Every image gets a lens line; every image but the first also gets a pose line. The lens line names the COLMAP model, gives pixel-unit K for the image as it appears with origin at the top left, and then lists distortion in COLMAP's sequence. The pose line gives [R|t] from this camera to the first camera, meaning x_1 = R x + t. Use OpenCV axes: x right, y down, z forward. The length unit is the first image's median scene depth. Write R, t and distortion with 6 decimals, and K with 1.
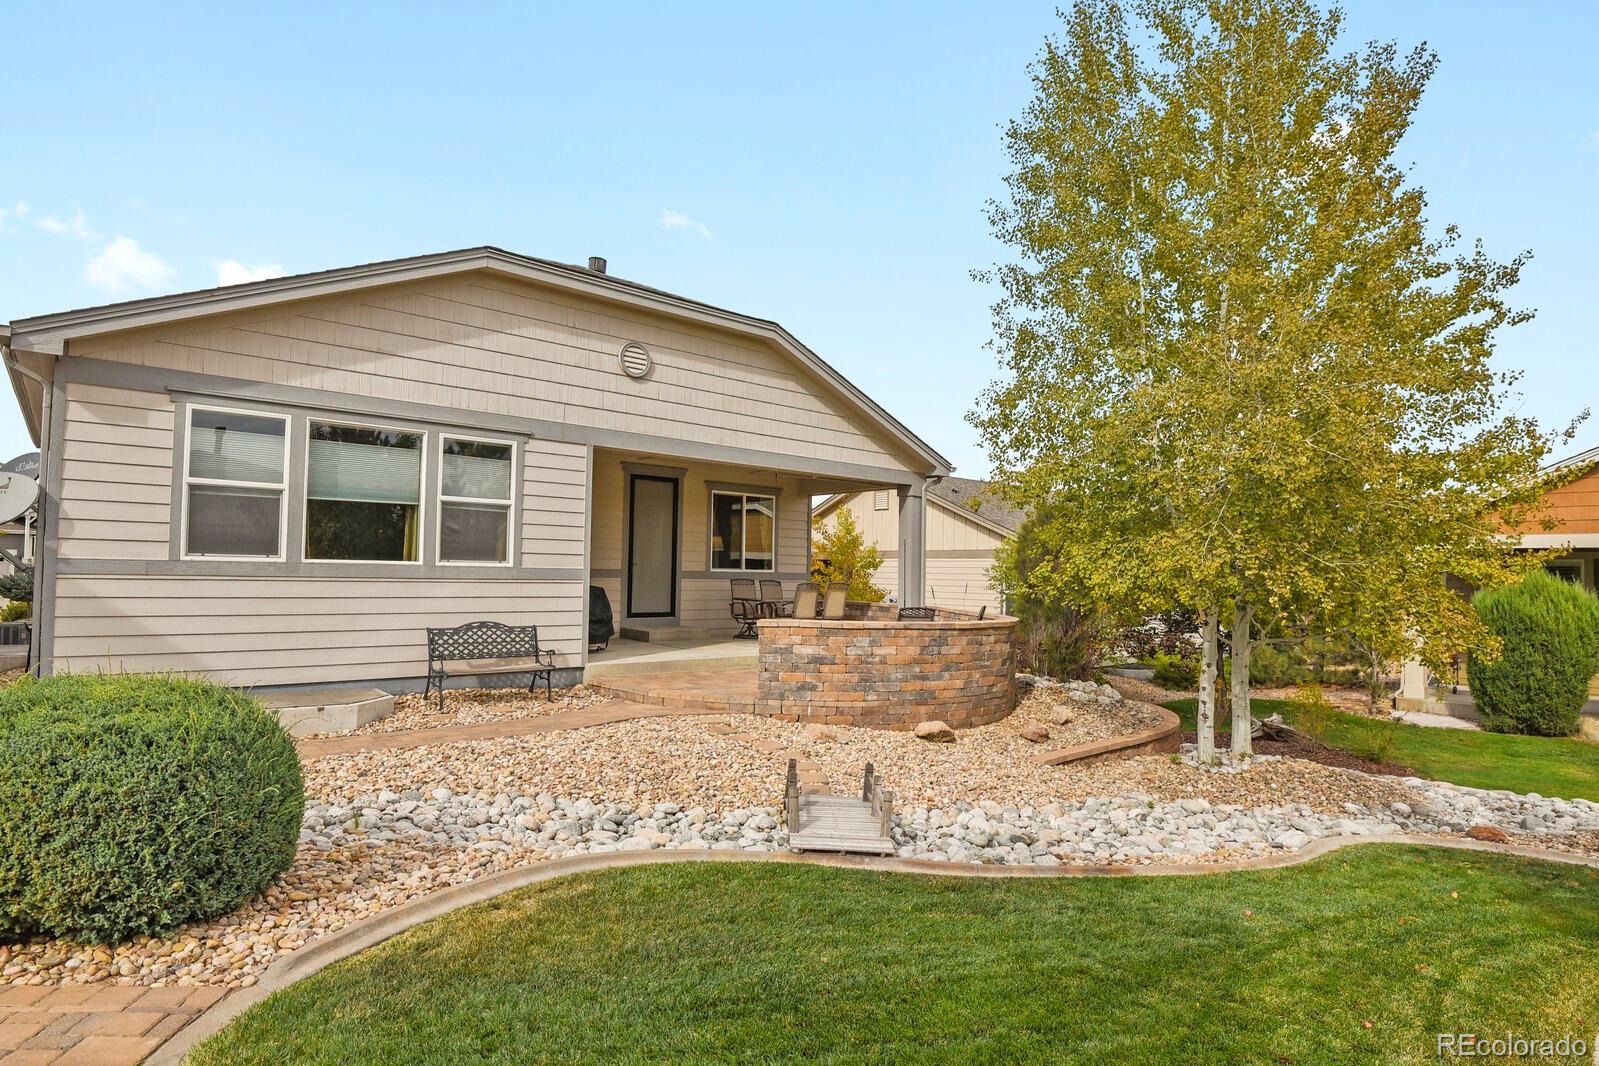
lens RADIAL K [[795.0, 0, 829.2], [0, 795.0, 550.7], [0, 0, 1]] dist [-0.023753, -0.004743]
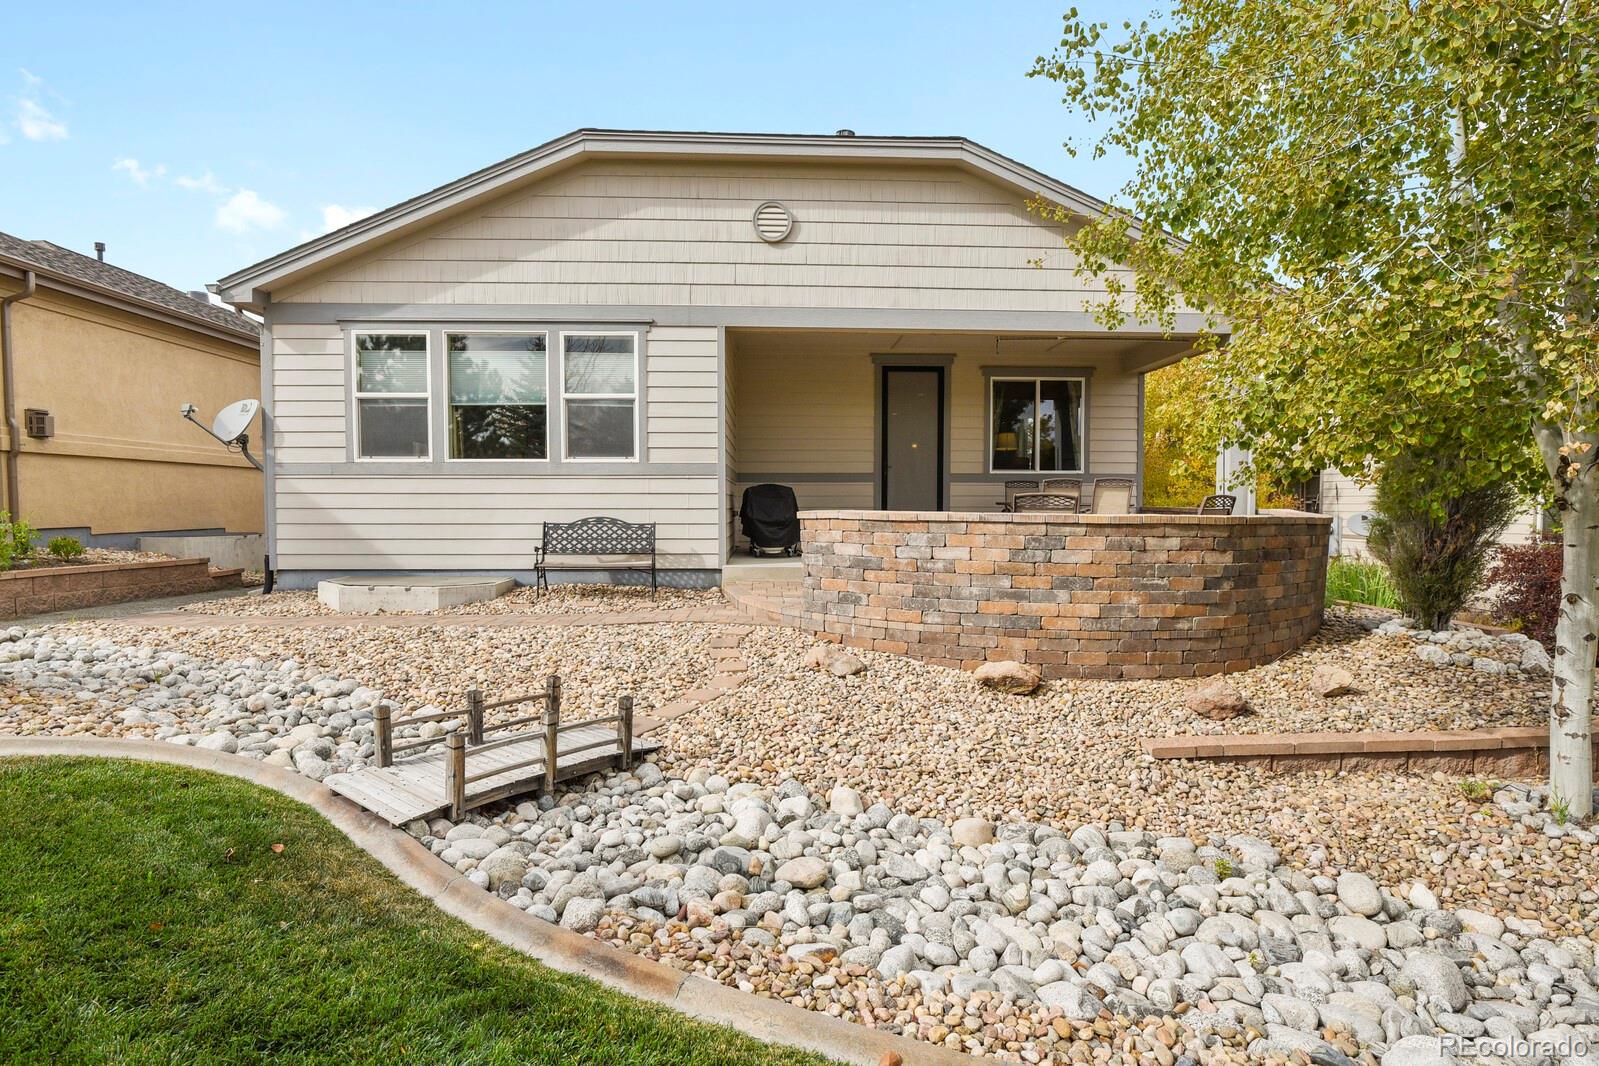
lens RADIAL K [[795.0, 0, 798.3], [0, 795.0, 537.5], [0, 0, 1]] dist [-0.023753, -0.004743]
pose [[0.794290, 0.009577, -0.607464, 0.370058], [0.035297, 0.997459, 0.061878, 0.062663], [0.606513, -0.070590, 0.791934, 0.362953]]
